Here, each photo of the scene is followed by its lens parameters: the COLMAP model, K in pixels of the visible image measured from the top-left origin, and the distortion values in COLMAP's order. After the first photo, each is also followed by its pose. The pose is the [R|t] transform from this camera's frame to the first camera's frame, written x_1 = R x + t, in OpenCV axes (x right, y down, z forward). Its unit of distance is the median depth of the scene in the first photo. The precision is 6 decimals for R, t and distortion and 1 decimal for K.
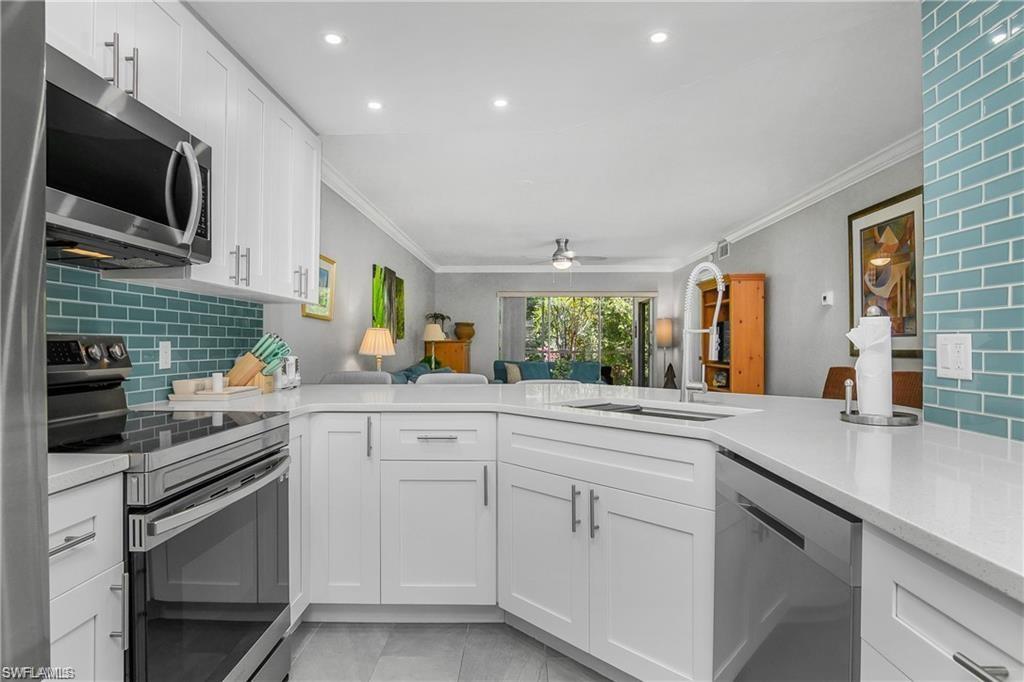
lens RADIAL K [[562.2, 0, 512.0], [0, 562.2, 341.0], [0, 0, 1]] dist [-0.021338, -0.000225]
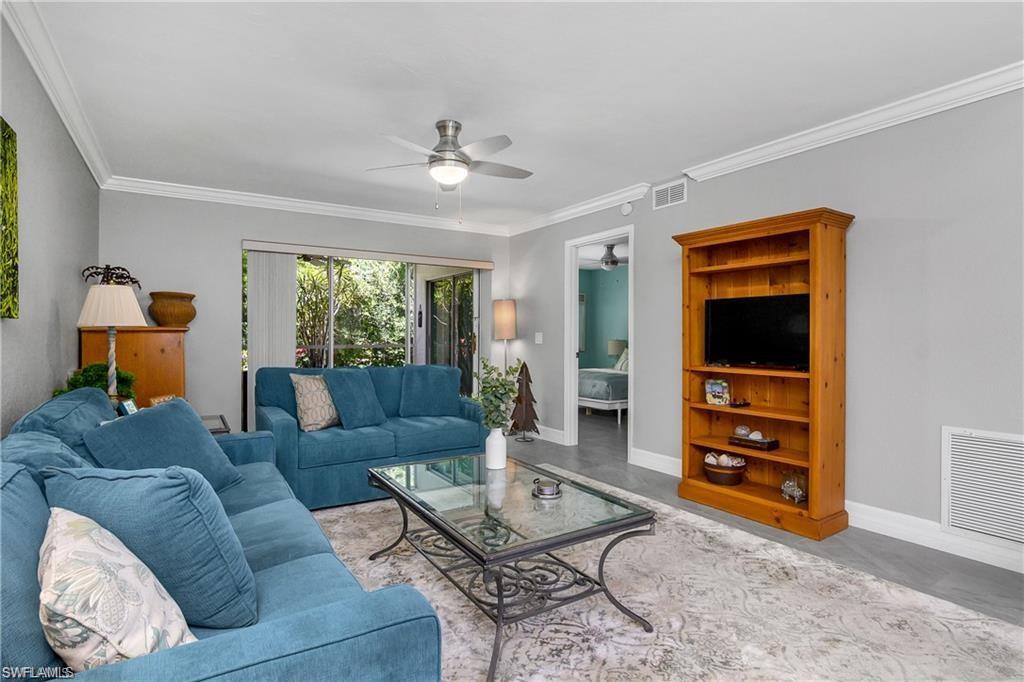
lens RADIAL K [[511.9, 0, 507.4], [0, 511.9, 340.9], [0, 0, 1]] dist [-0.018810, 0.000655]
pose [[0.829762, -0.006071, 0.558084, -0.372282], [-0.003700, 0.999859, 0.016376, 0.007568], [-0.558105, -0.015653, 0.829623, 1.871779]]
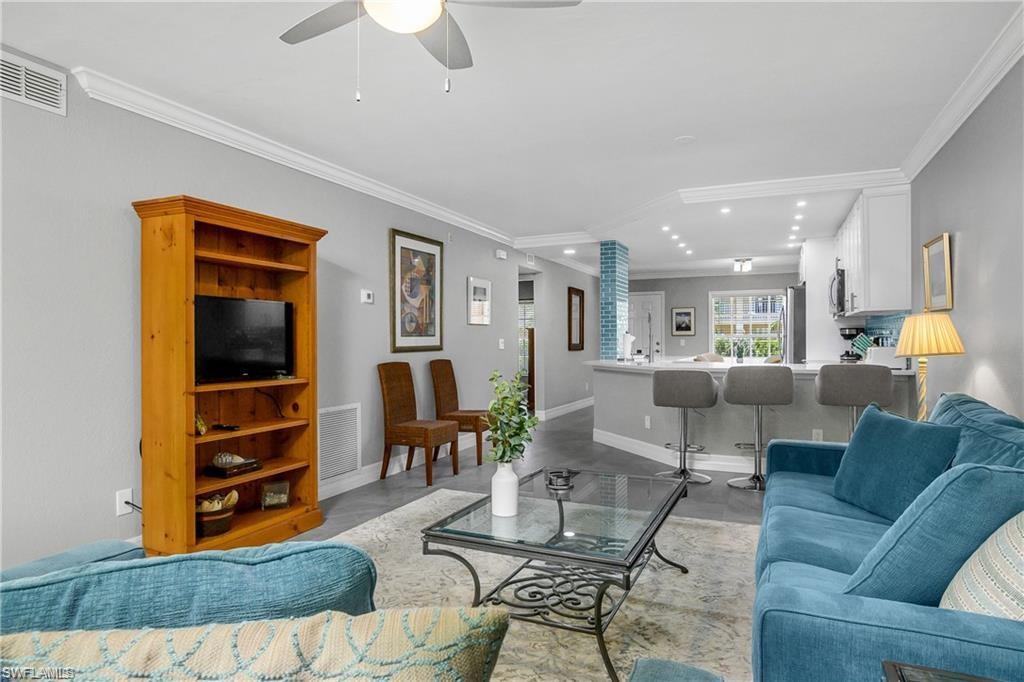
lens RADIAL K [[589.6, 0, 509.0], [0, 589.6, 344.2], [0, 0, 1]] dist [-0.001556, -0.000879]
pose [[-0.919582, 0.002386, 0.392891, -0.156825], [0.003508, 0.999992, 0.002138, 0.015413], [-0.392883, 0.003344, -0.919583, 3.797419]]
